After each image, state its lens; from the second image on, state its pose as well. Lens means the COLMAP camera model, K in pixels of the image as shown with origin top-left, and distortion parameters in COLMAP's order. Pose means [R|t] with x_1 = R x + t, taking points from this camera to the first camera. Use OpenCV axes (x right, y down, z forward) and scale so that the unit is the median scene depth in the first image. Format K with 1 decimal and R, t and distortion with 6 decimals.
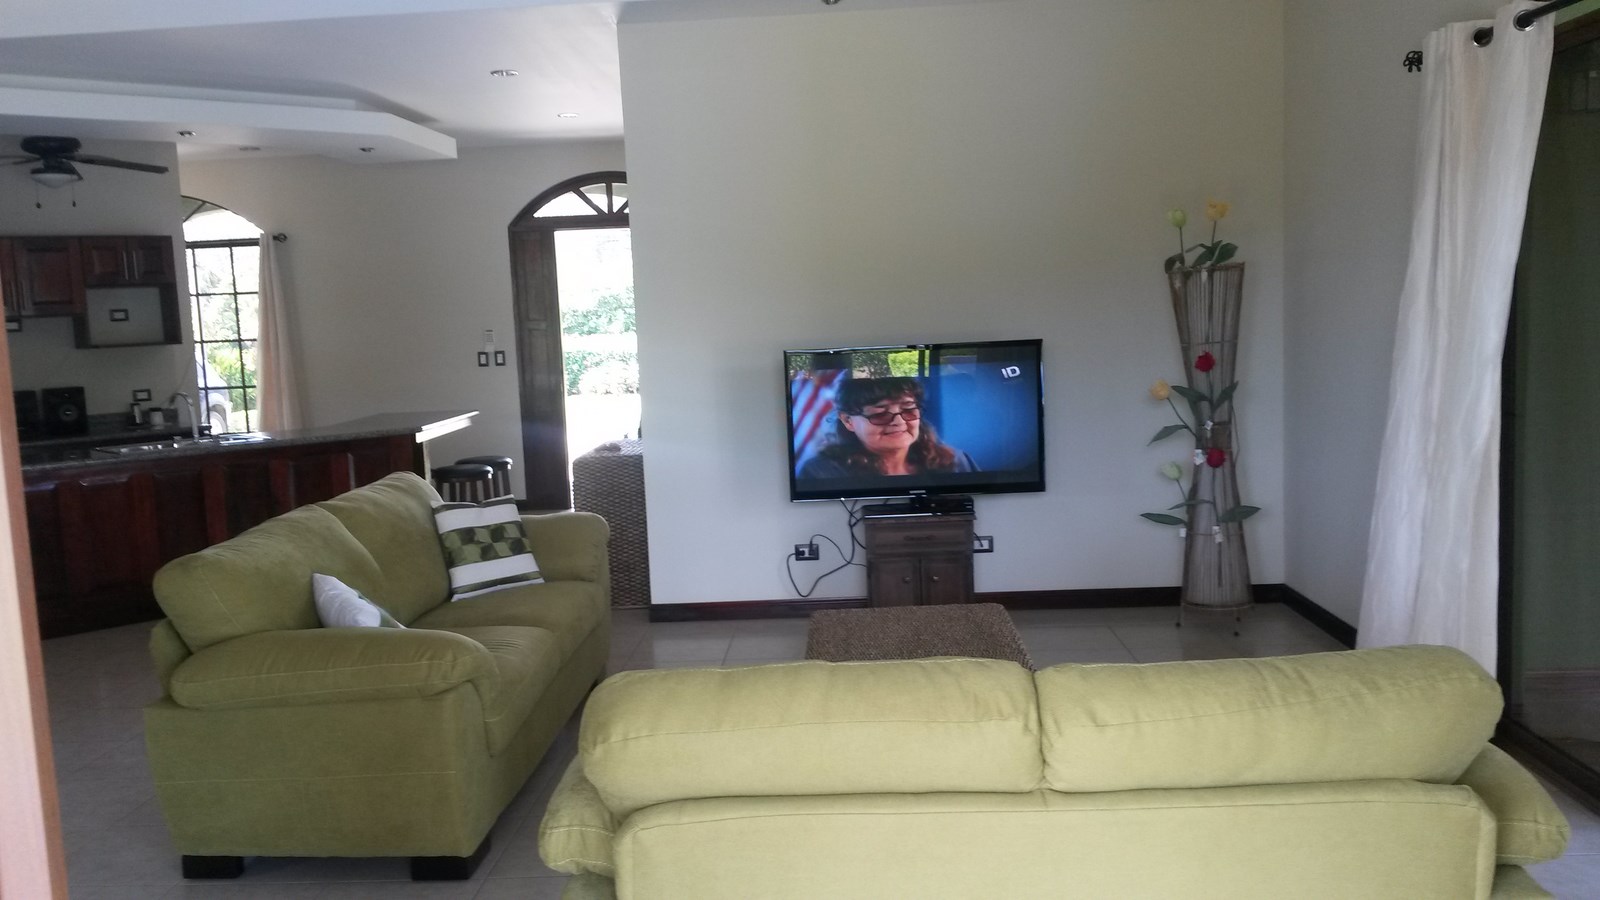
lens RADIAL K [[1302.9, 0, 793.8], [0, 1302.9, 449.4], [0, 0, 1]] dist [0.122531, -0.234737]
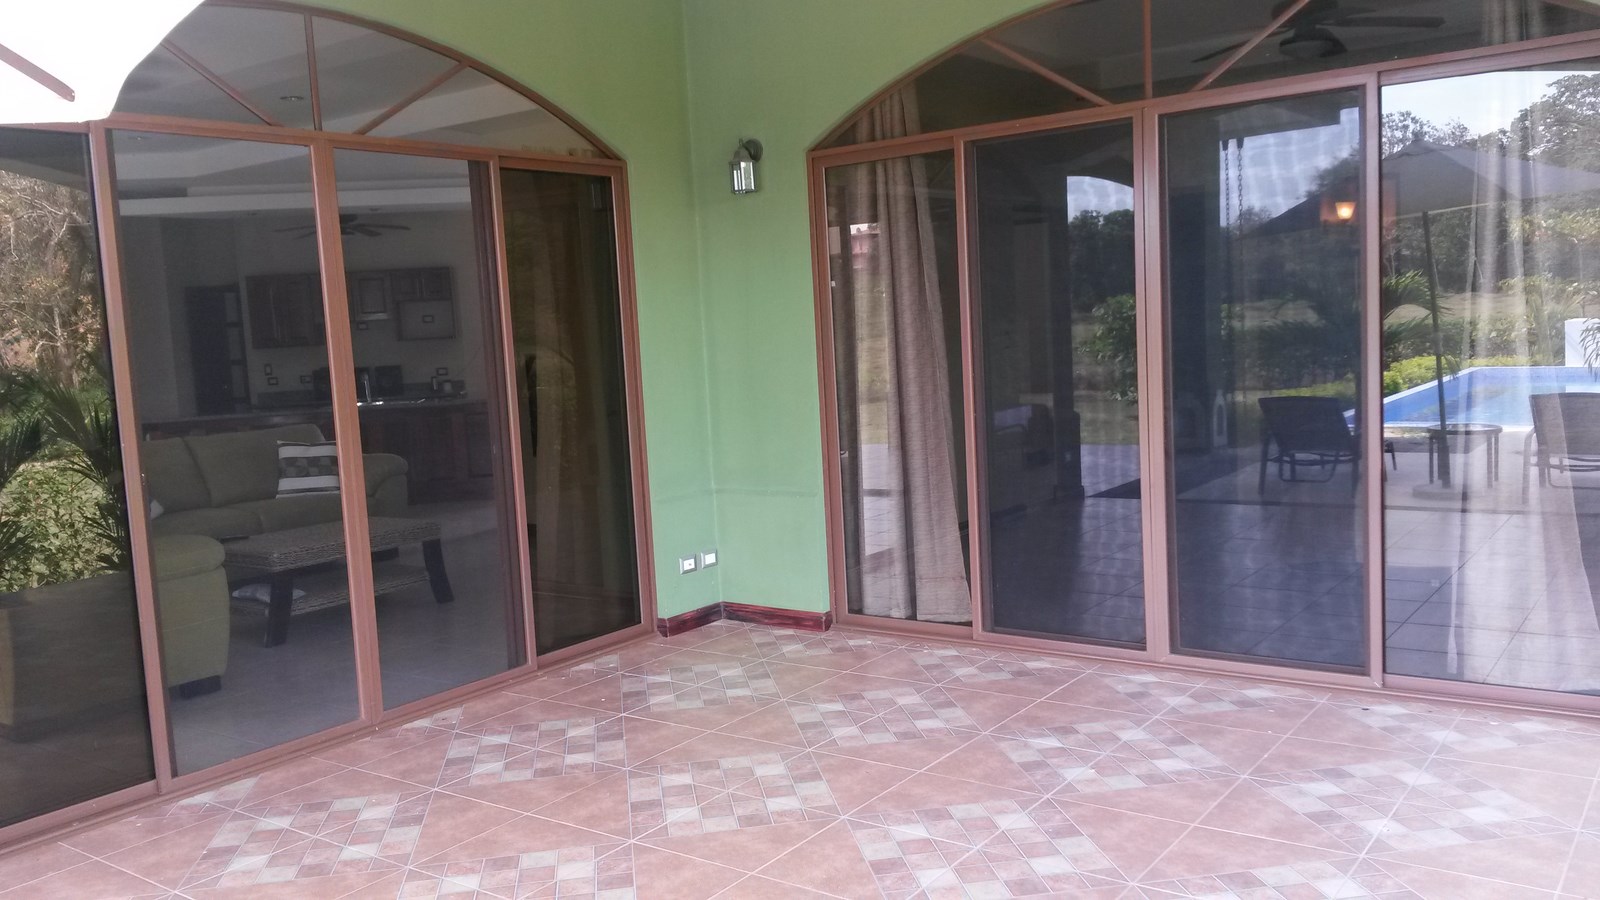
lens RADIAL K [[1281.5, 0, 800.0], [0, 1281.5, 450.0], [0, 0, 1]] dist [0.109093, -0.223282]
pose [[0.829608, 0.054090, -0.555720, 0.768803], [-0.041250, 0.998514, 0.035609, -0.022555], [0.556821, -0.006618, 0.830606, -0.016893]]
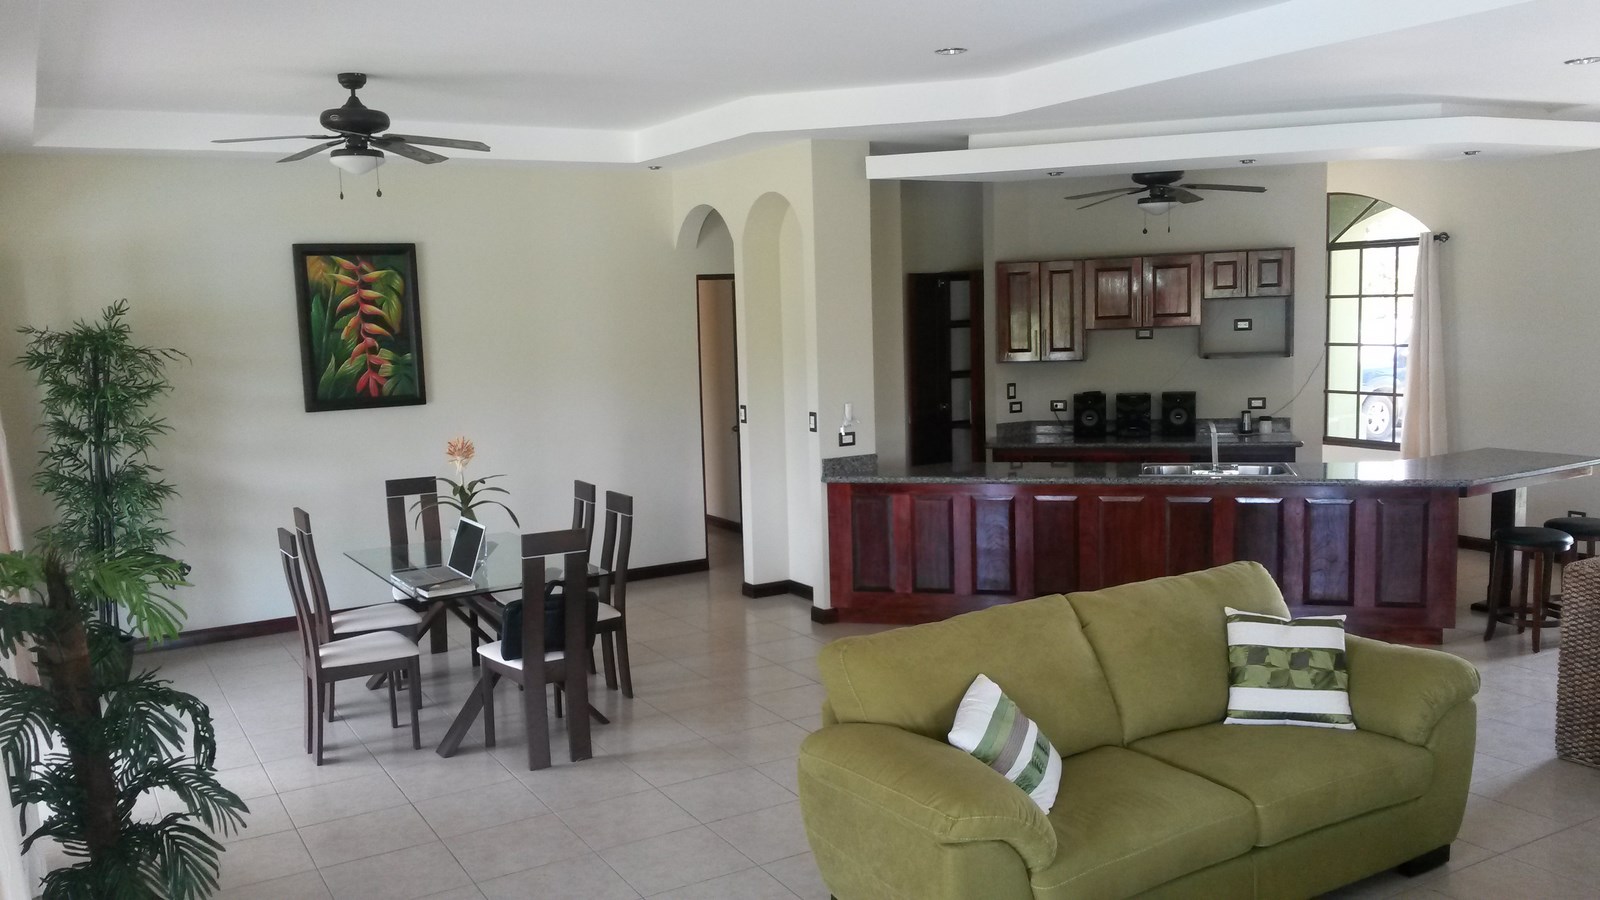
lens RADIAL K [[1305.4, 0, 793.4], [0, 1305.4, 445.5], [0, 0, 1]] dist [0.128436, -0.252478]
pose [[0.537455, 0.120895, -0.834582, 0.192995], [-0.080818, 0.992499, 0.091725, -0.081324], [0.839411, 0.018151, 0.543194, 0.158302]]
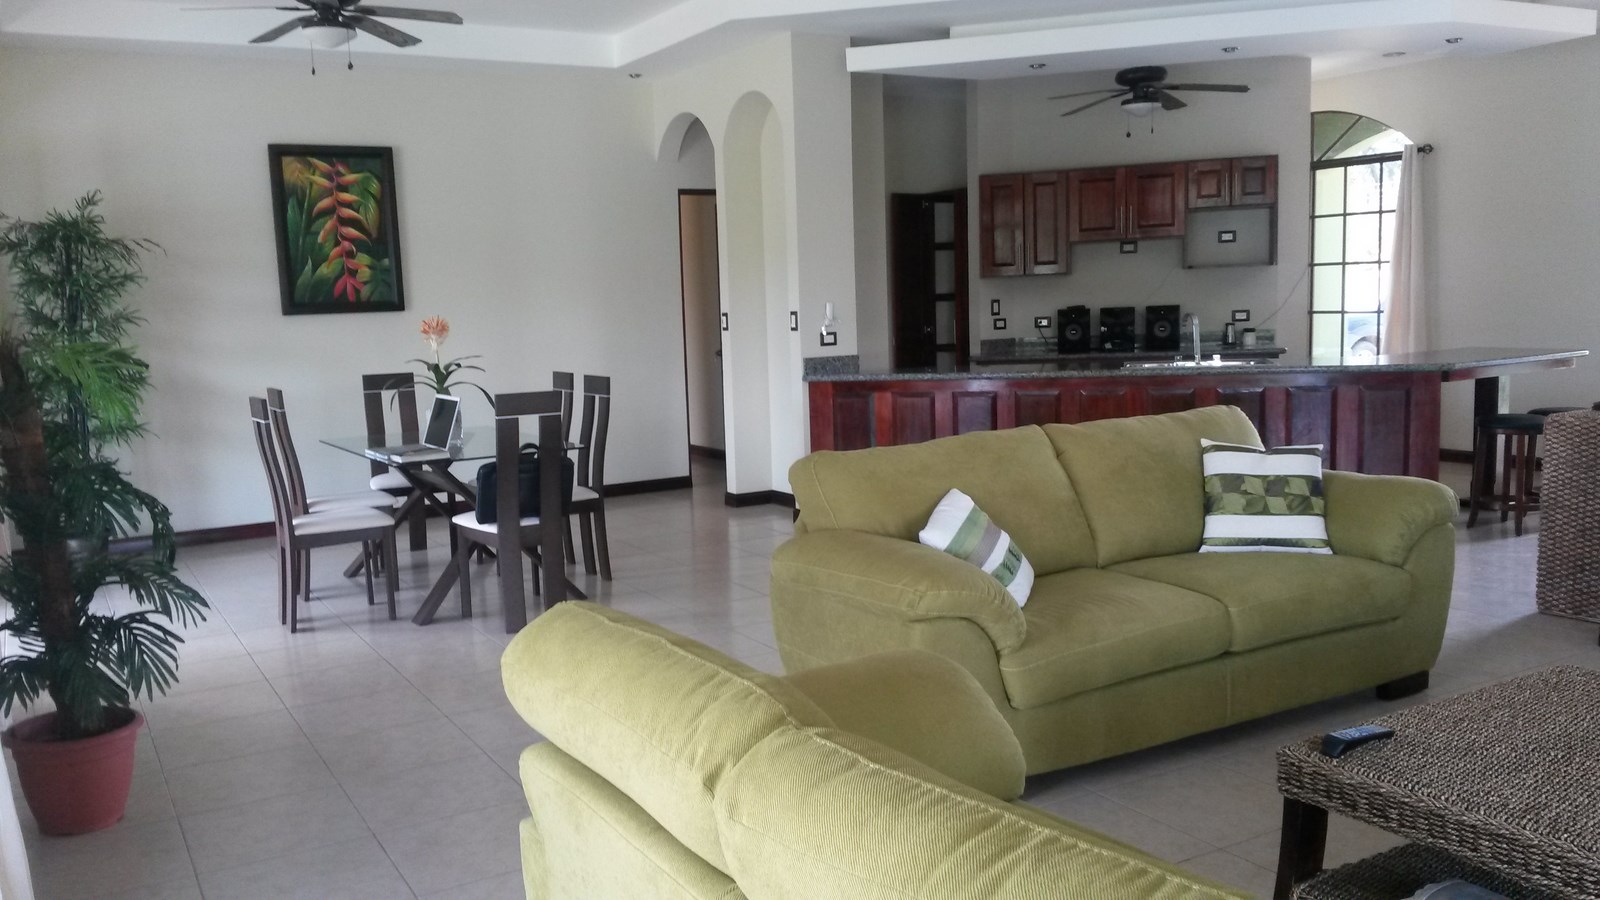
lens RADIAL K [[1302.9, 0, 793.8], [0, 1302.9, 449.4], [0, 0, 1]] dist [0.122531, -0.234737]
pose [[0.542644, 0.124873, -0.830629, 0.199967], [-0.078421, 0.992100, 0.097916, -0.012093], [0.836294, 0.012006, 0.548150, 0.170459]]
